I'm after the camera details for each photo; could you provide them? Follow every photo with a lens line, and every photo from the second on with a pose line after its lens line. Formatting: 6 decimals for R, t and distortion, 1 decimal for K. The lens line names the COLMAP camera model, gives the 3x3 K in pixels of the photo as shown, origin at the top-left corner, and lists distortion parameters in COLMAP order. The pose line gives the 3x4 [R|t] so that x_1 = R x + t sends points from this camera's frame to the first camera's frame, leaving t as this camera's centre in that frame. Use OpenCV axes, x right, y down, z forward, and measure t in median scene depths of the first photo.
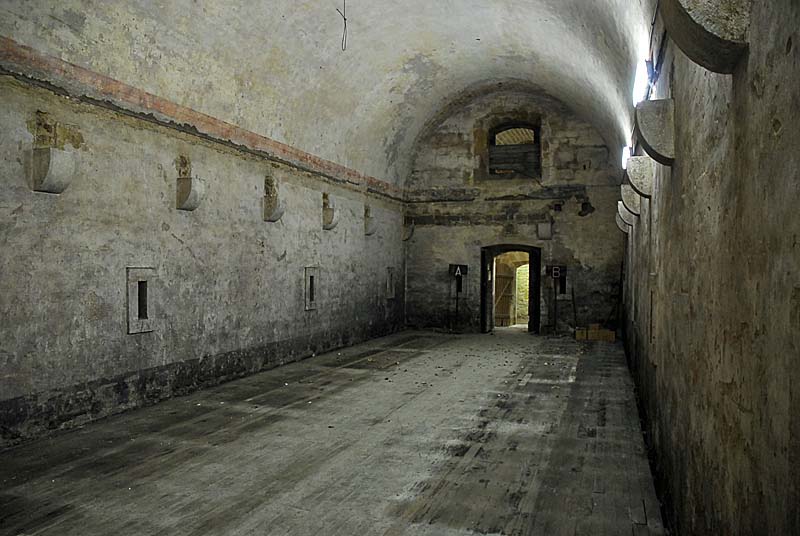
lens RADIAL K [[616.7, 0, 398.7], [0, 616.7, 274.0], [0, 0, 1]] dist [-0.180796, 0.163137]
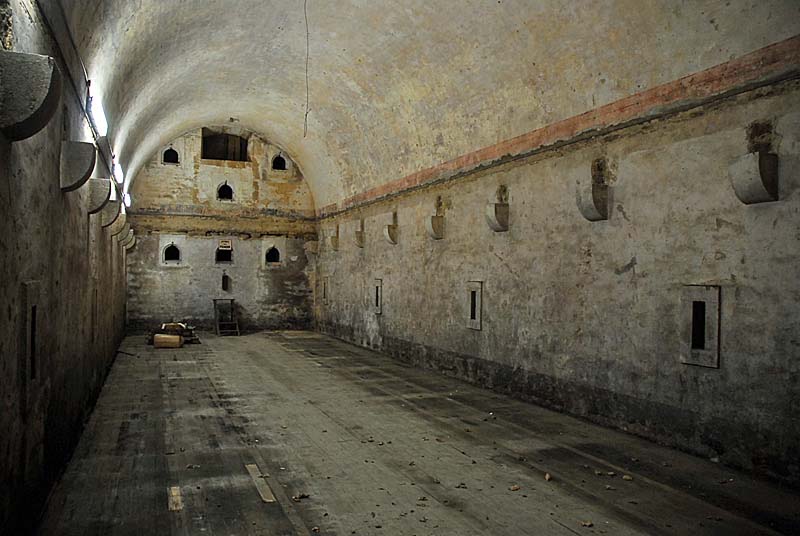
lens RADIAL K [[616.7, 0, 398.7], [0, 616.7, 274.0], [0, 0, 1]] dist [-0.180796, 0.163137]
pose [[-0.754497, -0.020468, -0.655985, 0.521055], [-0.025548, 0.999672, -0.001807, -0.017040], [0.655806, 0.015396, -0.754772, 1.643651]]
